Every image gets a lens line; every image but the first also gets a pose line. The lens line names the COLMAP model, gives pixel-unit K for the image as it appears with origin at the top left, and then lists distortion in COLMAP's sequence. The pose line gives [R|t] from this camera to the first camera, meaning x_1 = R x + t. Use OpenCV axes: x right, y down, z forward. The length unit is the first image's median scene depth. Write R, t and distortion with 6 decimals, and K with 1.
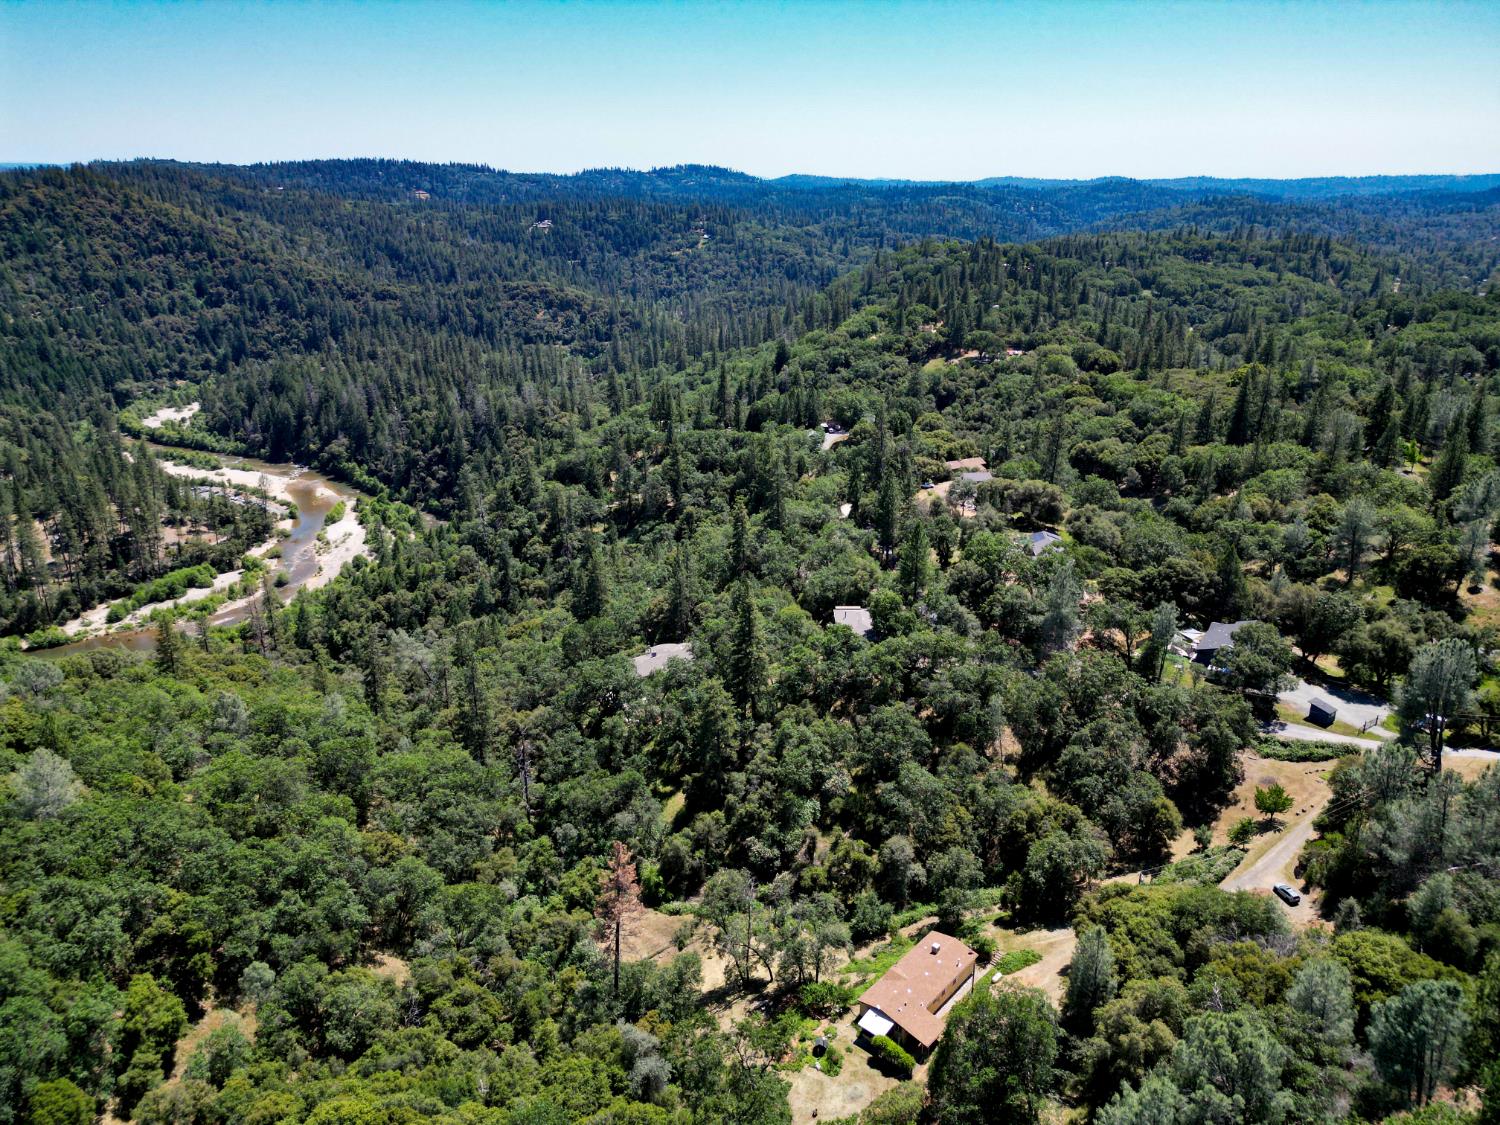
lens RADIAL K [[1034.4, 0, 750.0], [0, 1034.4, 562.5], [0, 0, 1]] dist [0.060915, -0.057701]
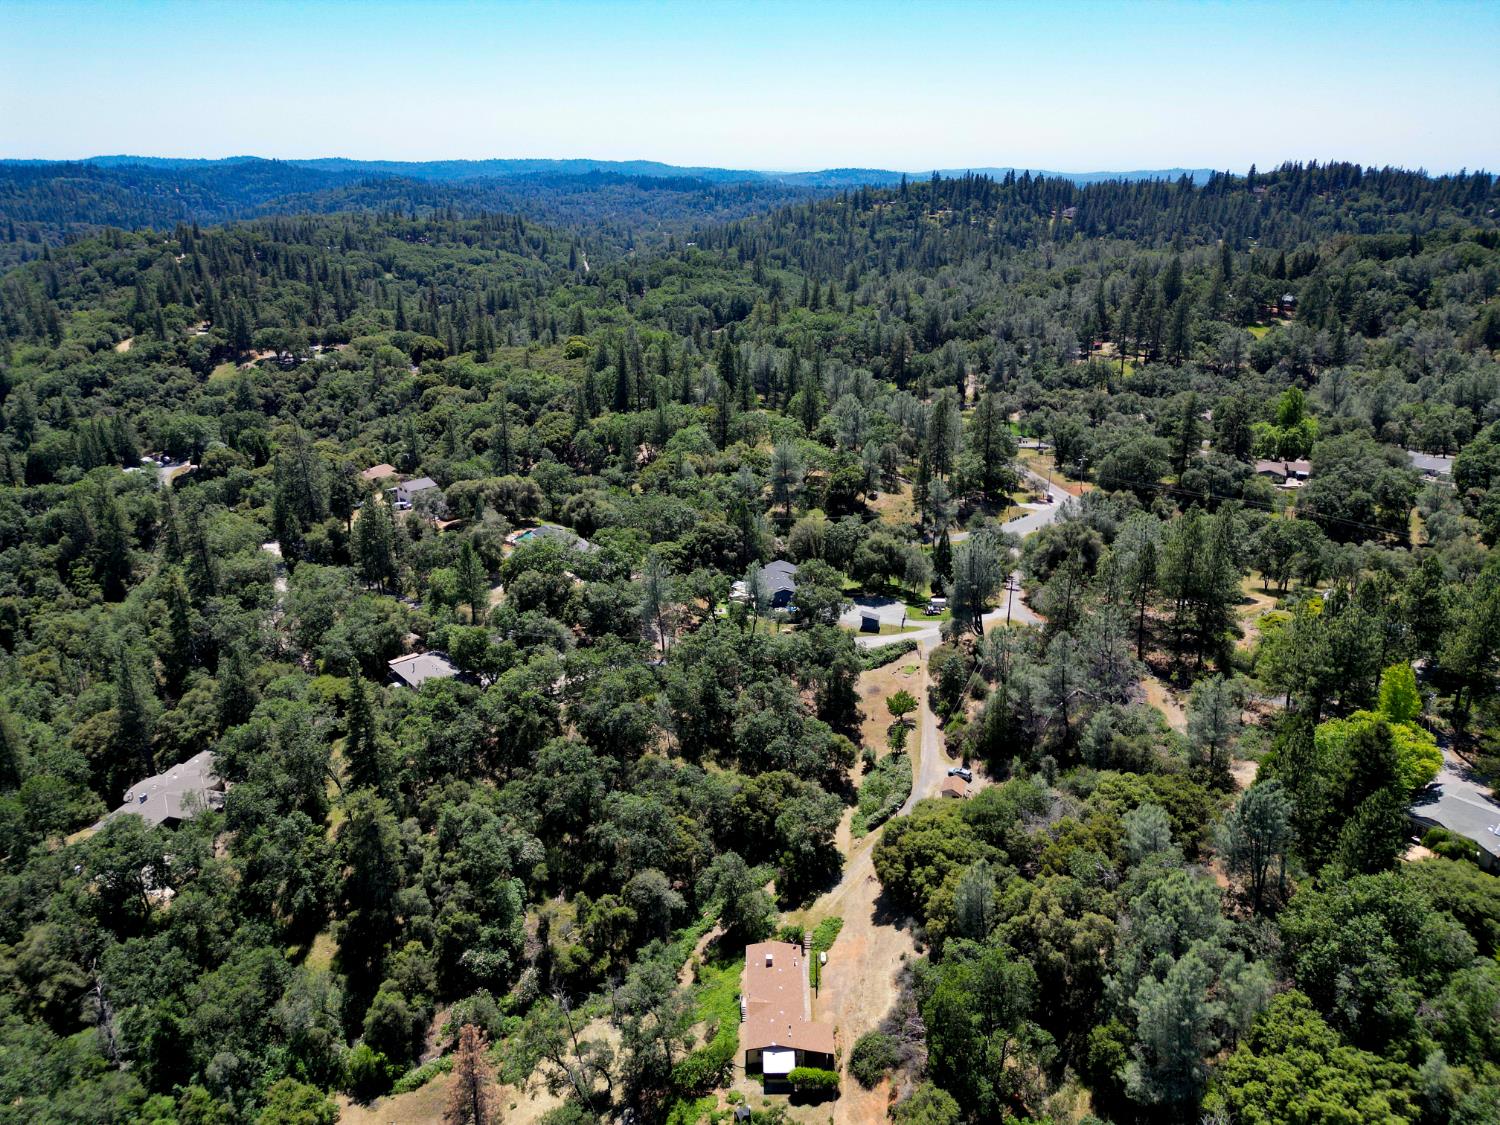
lens RADIAL K [[1034.4, 0, 750.0], [0, 1034.4, 562.5], [0, 0, 1]] dist [0.060915, -0.057701]
pose [[0.747314, -0.238351, 0.620250, -0.160046], [0.228691, 0.968684, 0.096708, -0.039512], [-0.623877, 0.069574, 0.778420, 0.105440]]
